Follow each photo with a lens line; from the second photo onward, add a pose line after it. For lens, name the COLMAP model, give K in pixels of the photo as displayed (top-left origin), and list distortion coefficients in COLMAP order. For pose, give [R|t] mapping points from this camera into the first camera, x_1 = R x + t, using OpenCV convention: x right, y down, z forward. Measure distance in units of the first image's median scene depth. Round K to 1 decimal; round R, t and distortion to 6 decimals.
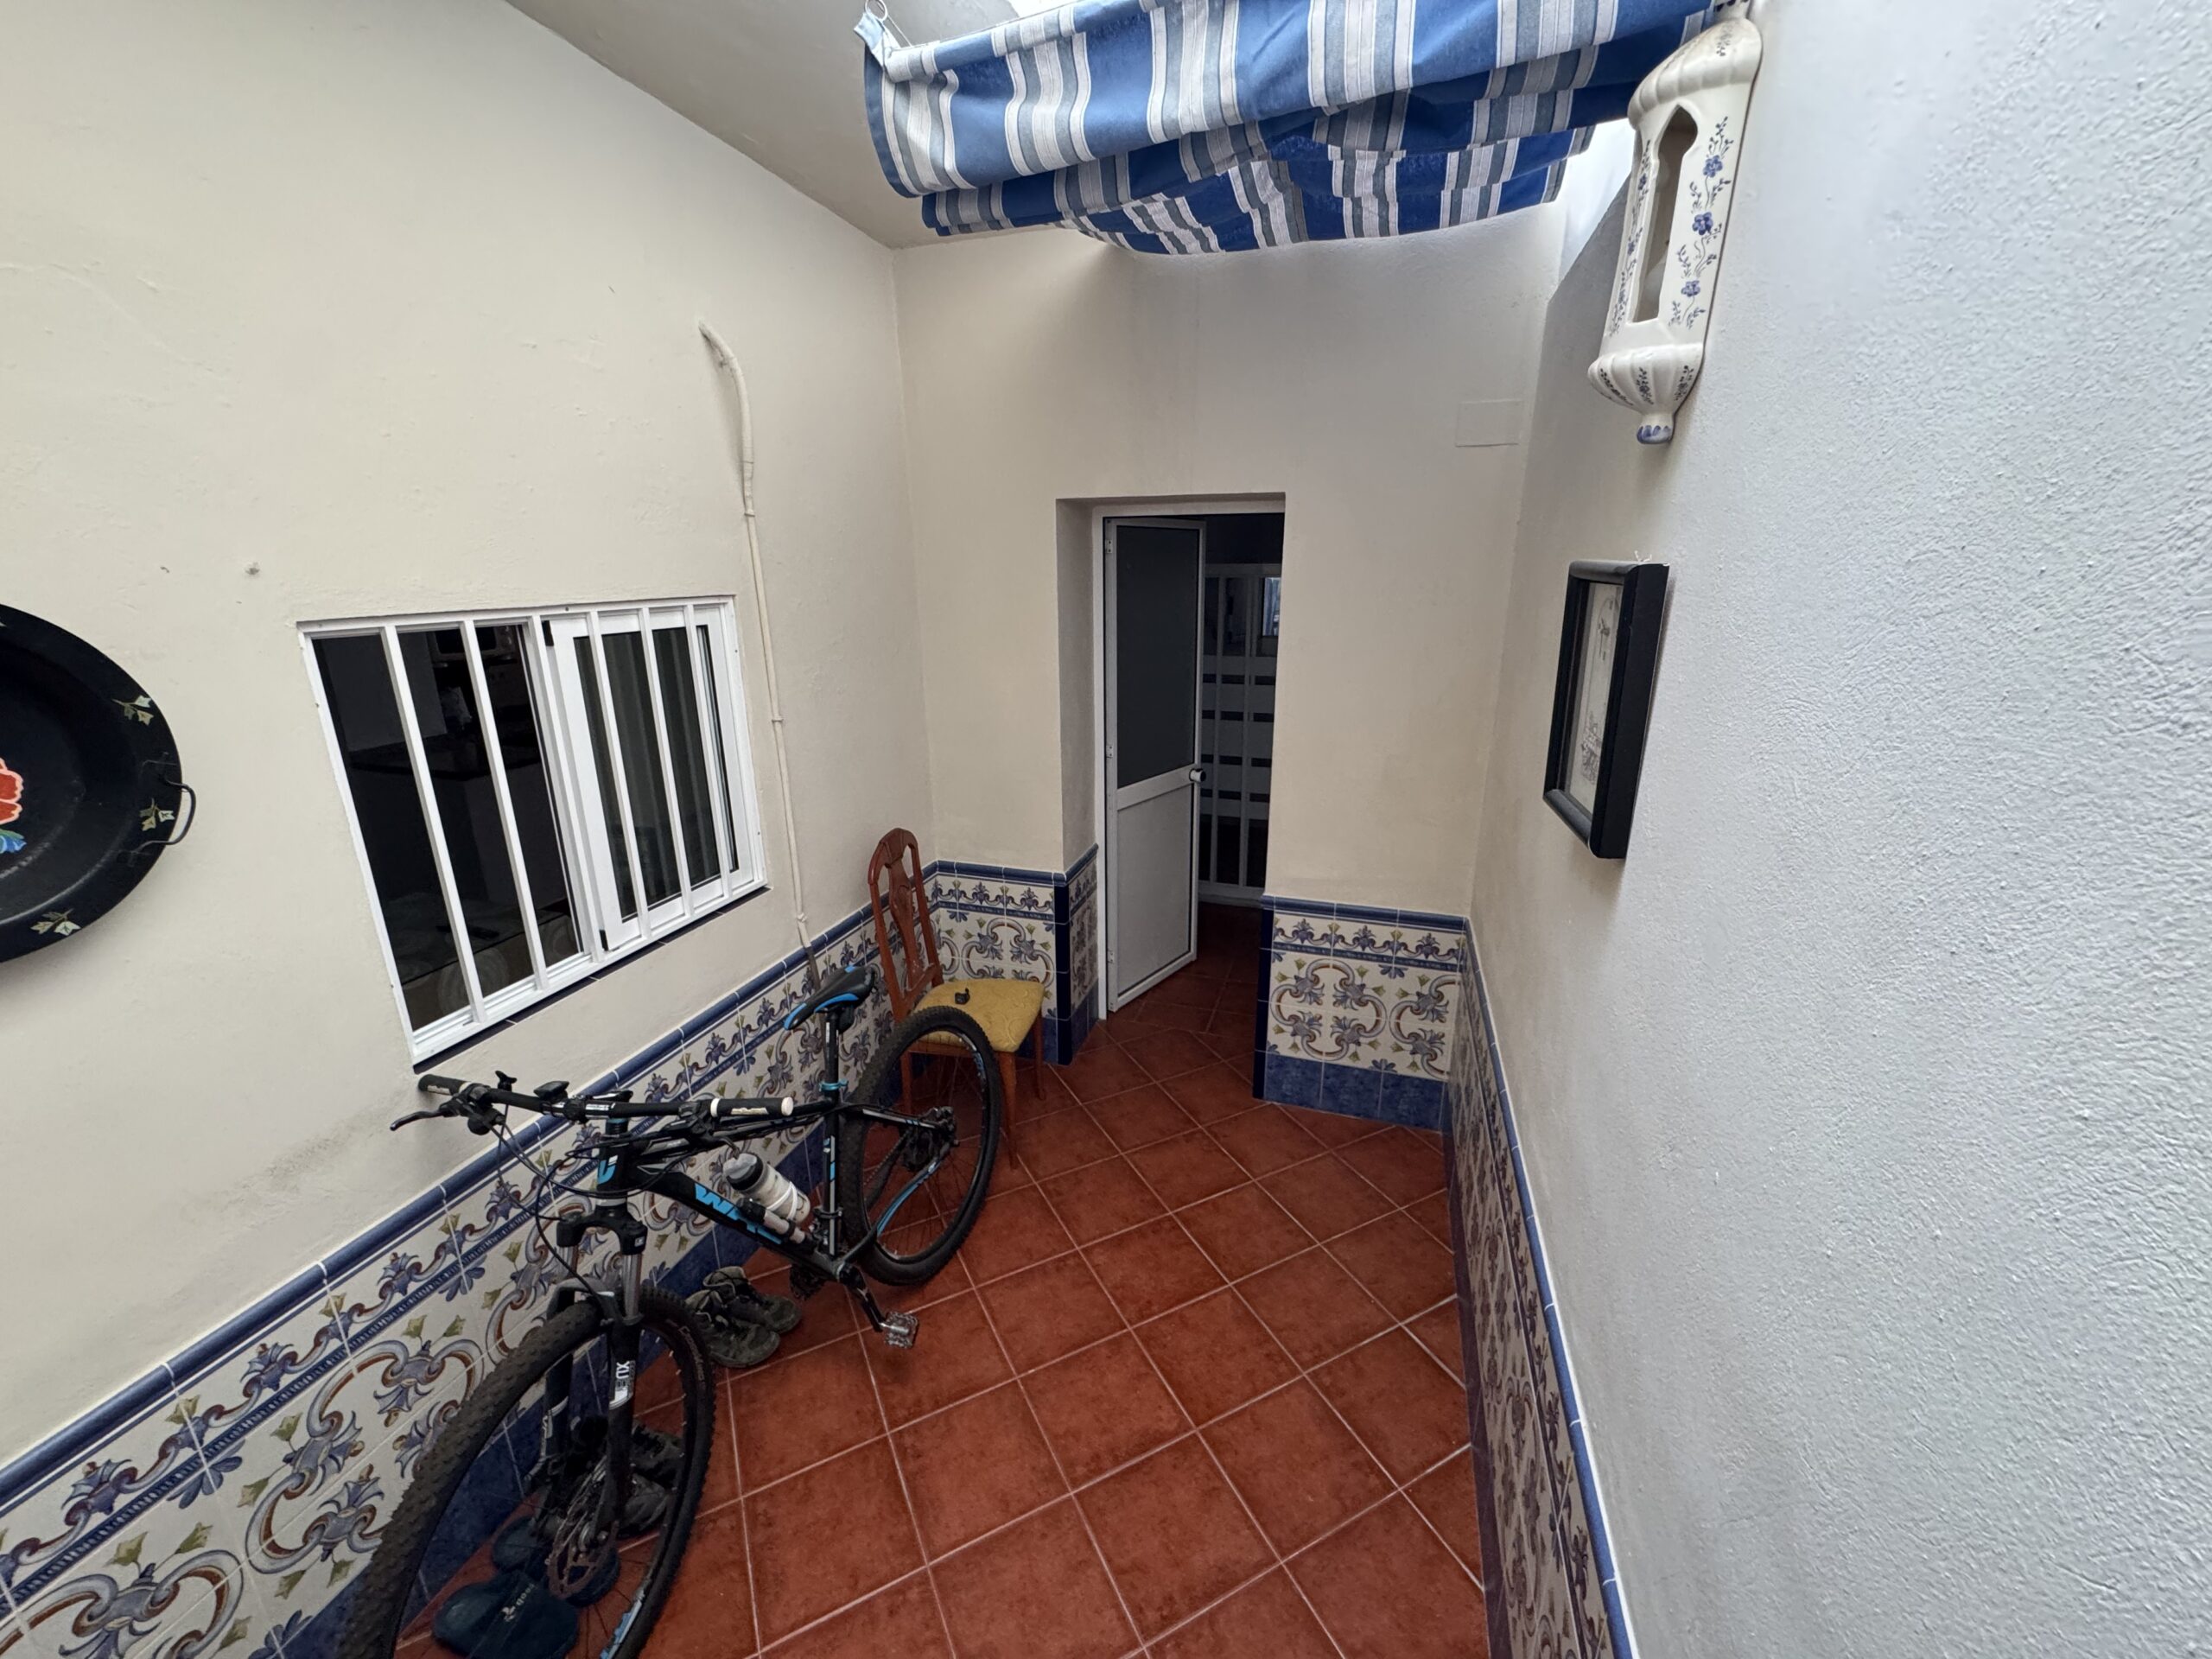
lens RADIAL K [[881.2, 0, 1106.0], [0, 881.2, 829.5], [0, 0, 1]] dist [-0.000591, -0.000617]
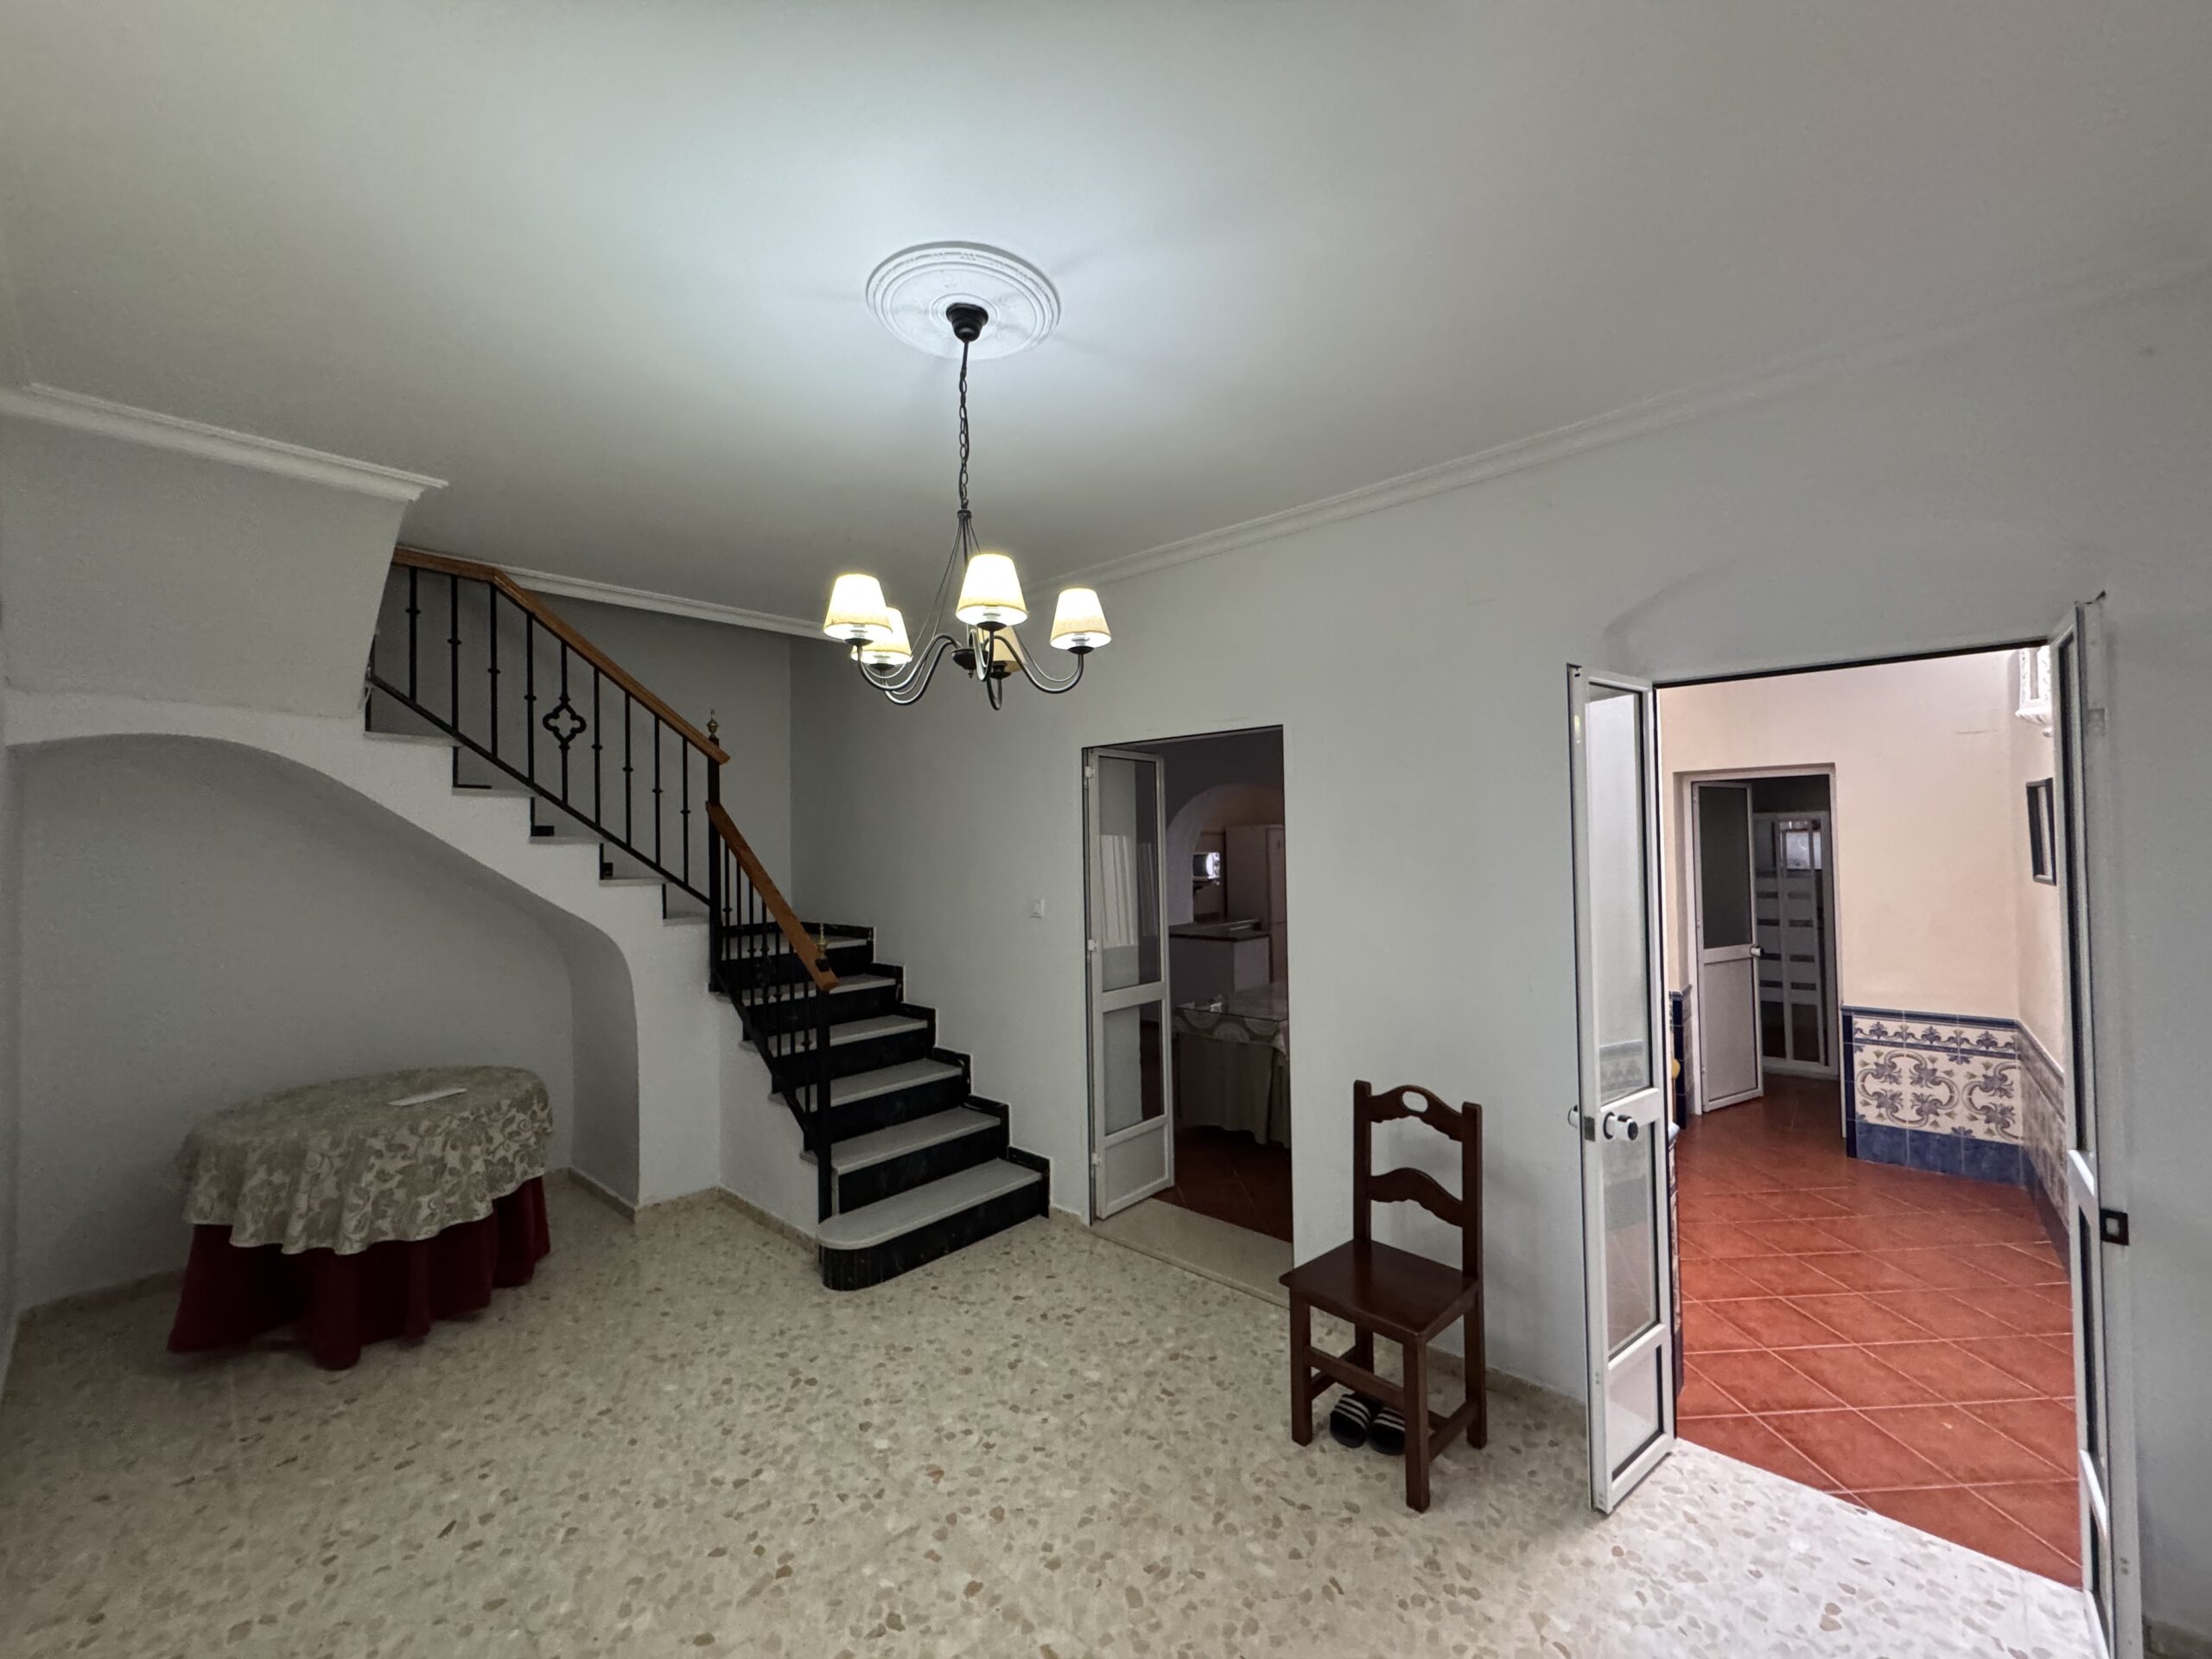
lens RADIAL K [[881.2, 0, 1106.0], [0, 881.2, 829.5], [0, 0, 1]] dist [-0.000591, -0.000617]
pose [[0.915918, -0.018797, -0.400925, -0.380197], [-0.106480, 0.951730, -0.287876, 0.363204], [0.386984, 0.306361, 0.869705, -0.941577]]
